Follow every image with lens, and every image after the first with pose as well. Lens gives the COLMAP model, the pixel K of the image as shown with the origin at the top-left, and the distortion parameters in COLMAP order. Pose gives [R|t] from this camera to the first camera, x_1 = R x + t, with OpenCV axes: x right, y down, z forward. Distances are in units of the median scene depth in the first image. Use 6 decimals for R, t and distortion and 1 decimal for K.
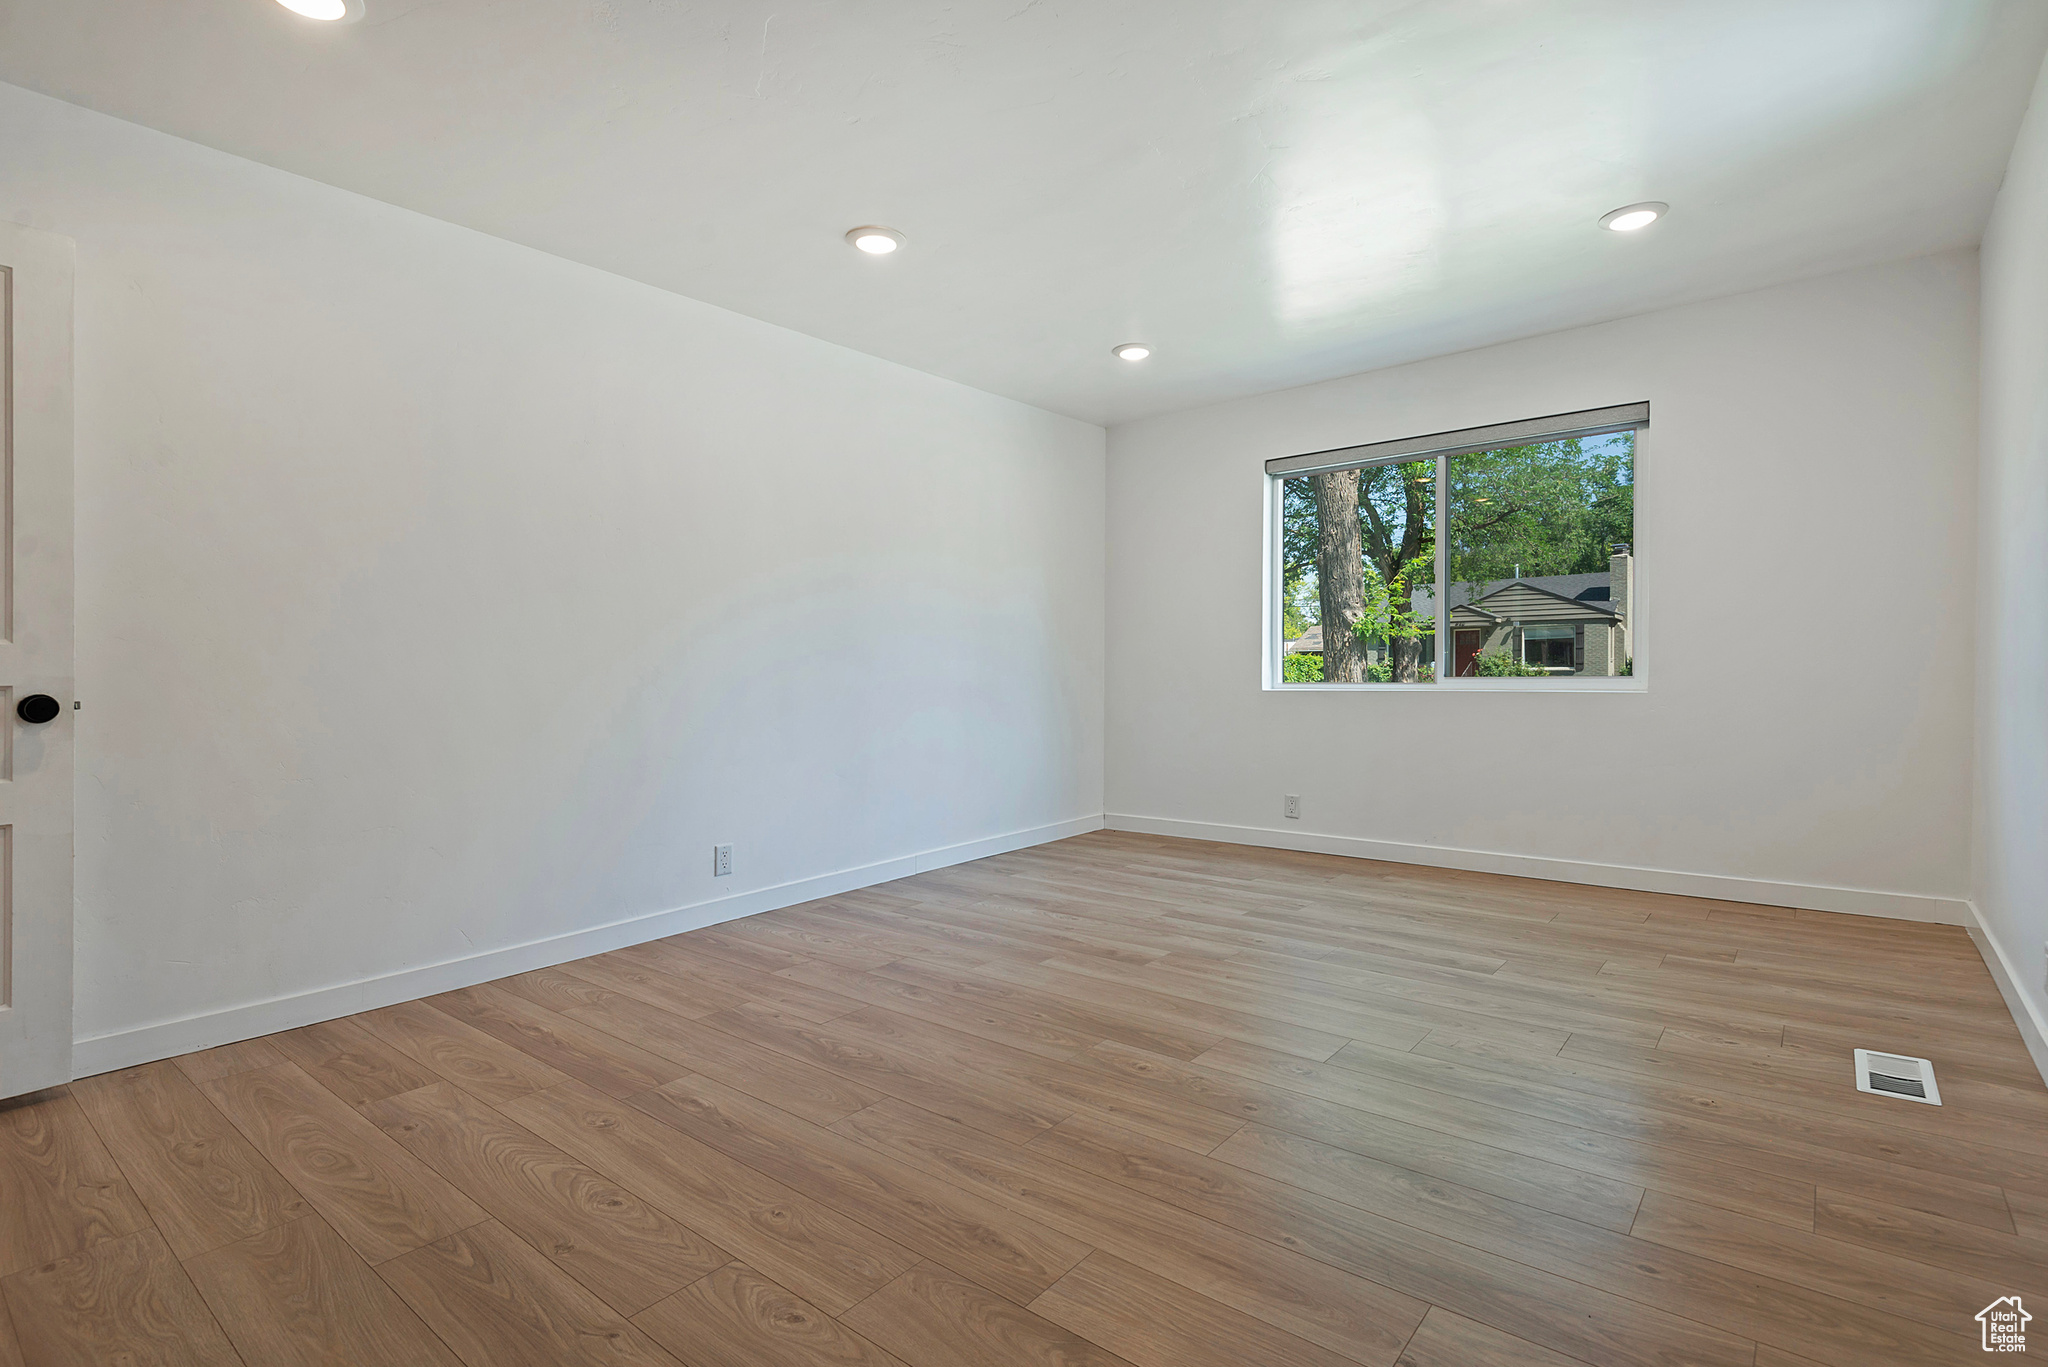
lens RADIAL K [[983.1, 0, 1030.6], [0, 983.1, 647.0], [0, 0, 1]] dist [0.025122, -0.000425]
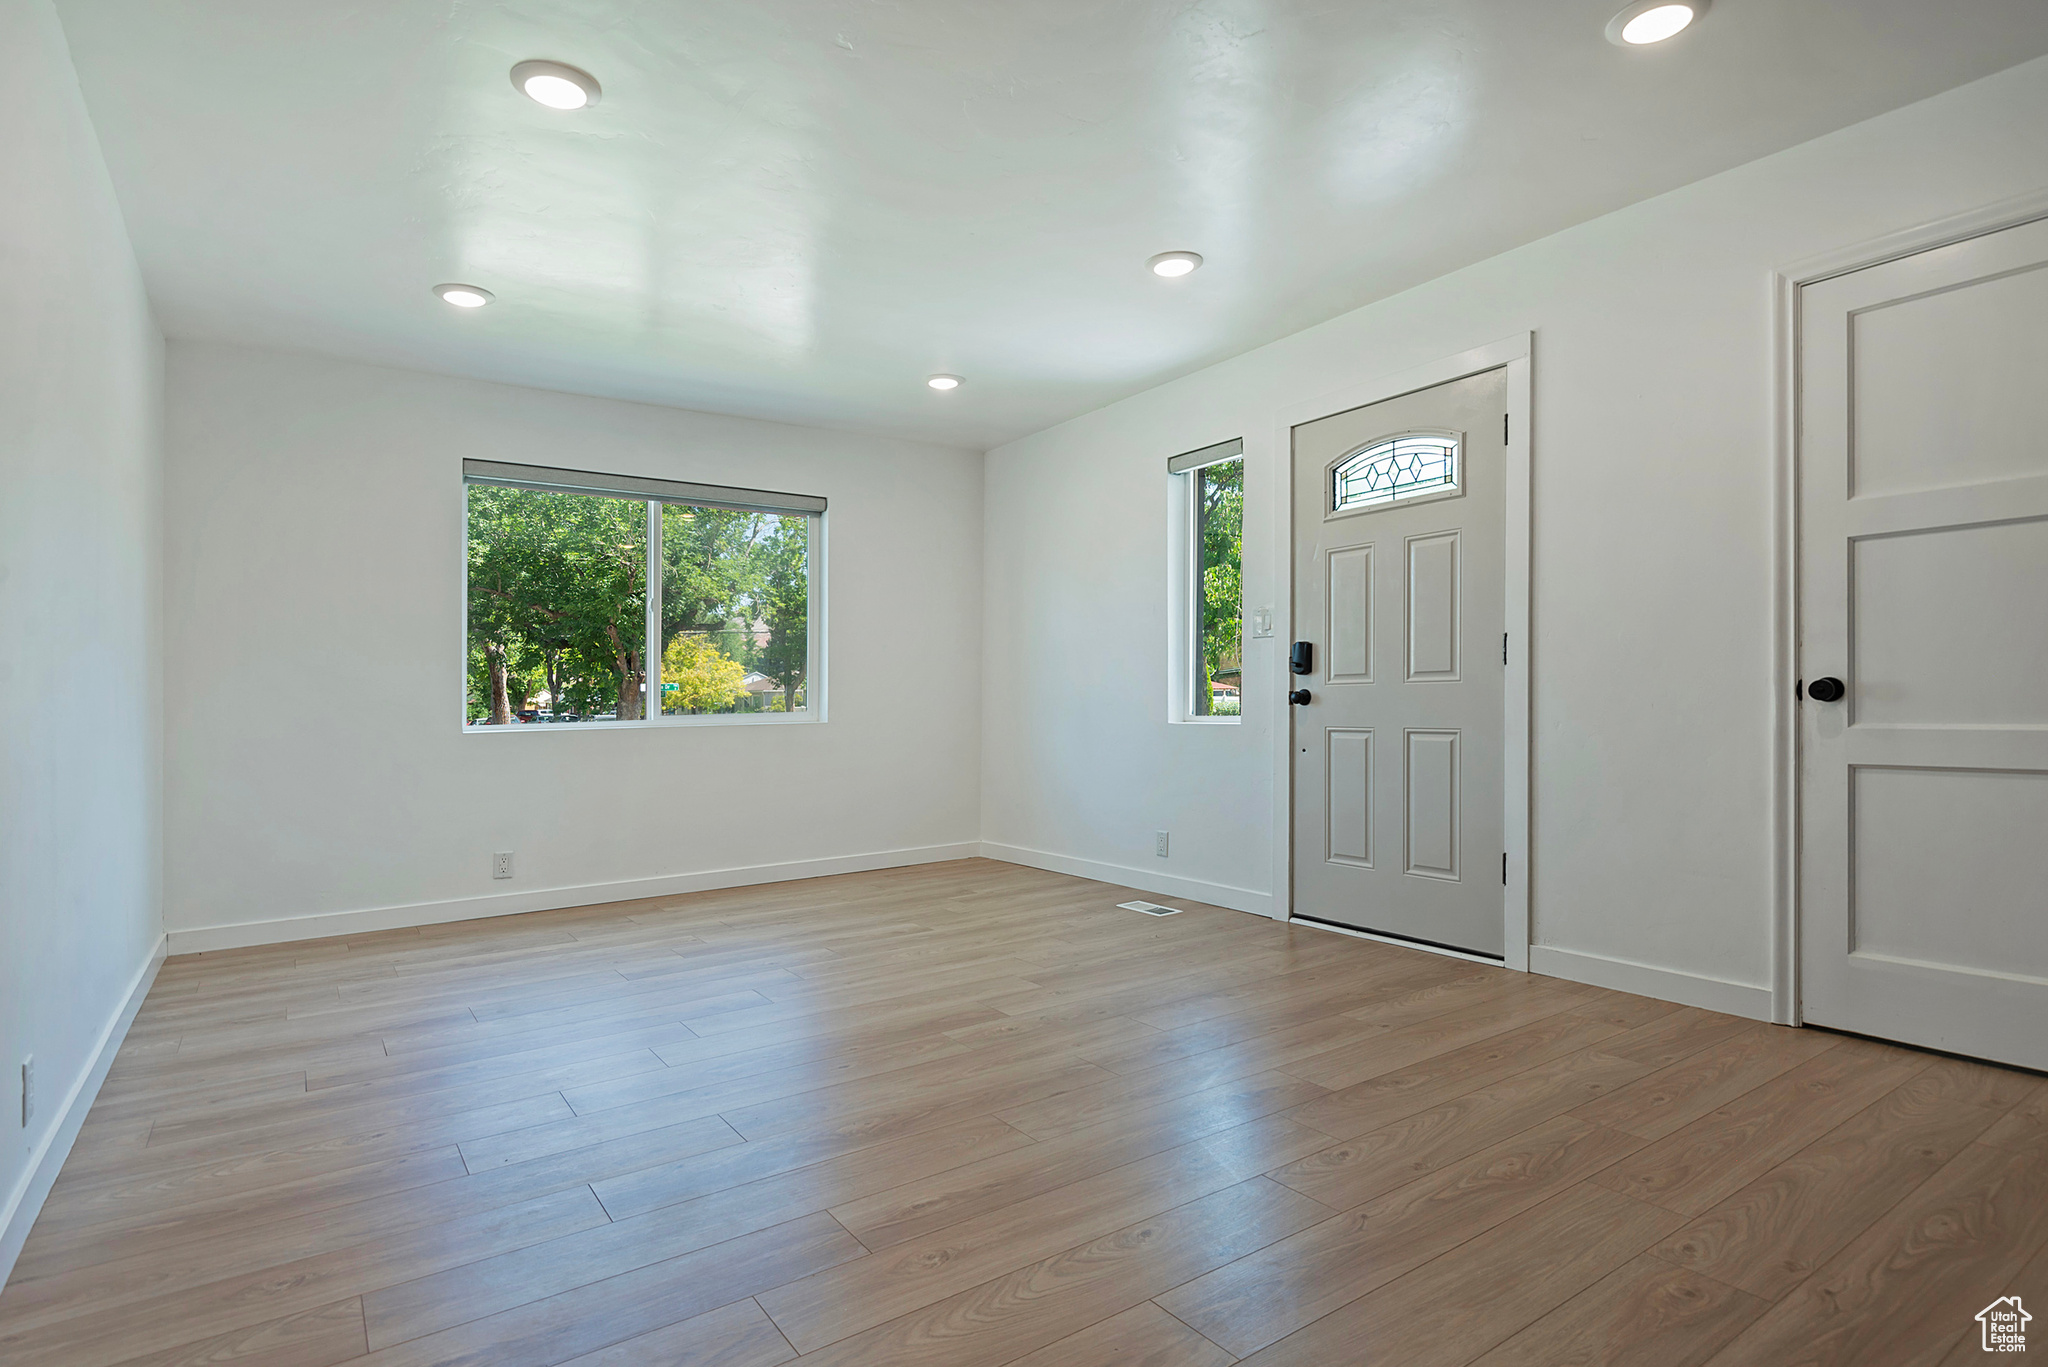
lens RADIAL K [[1058.2, 0, 1023.4], [0, 1058.2, 694.8], [0, 0, 1]] dist [0.007127, -0.000118]
pose [[0.284377, 0.010582, 0.958654, -0.966833], [-0.000854, 0.999941, -0.010784, 0.039547], [-0.958712, 0.002248, 0.284369, 0.559996]]
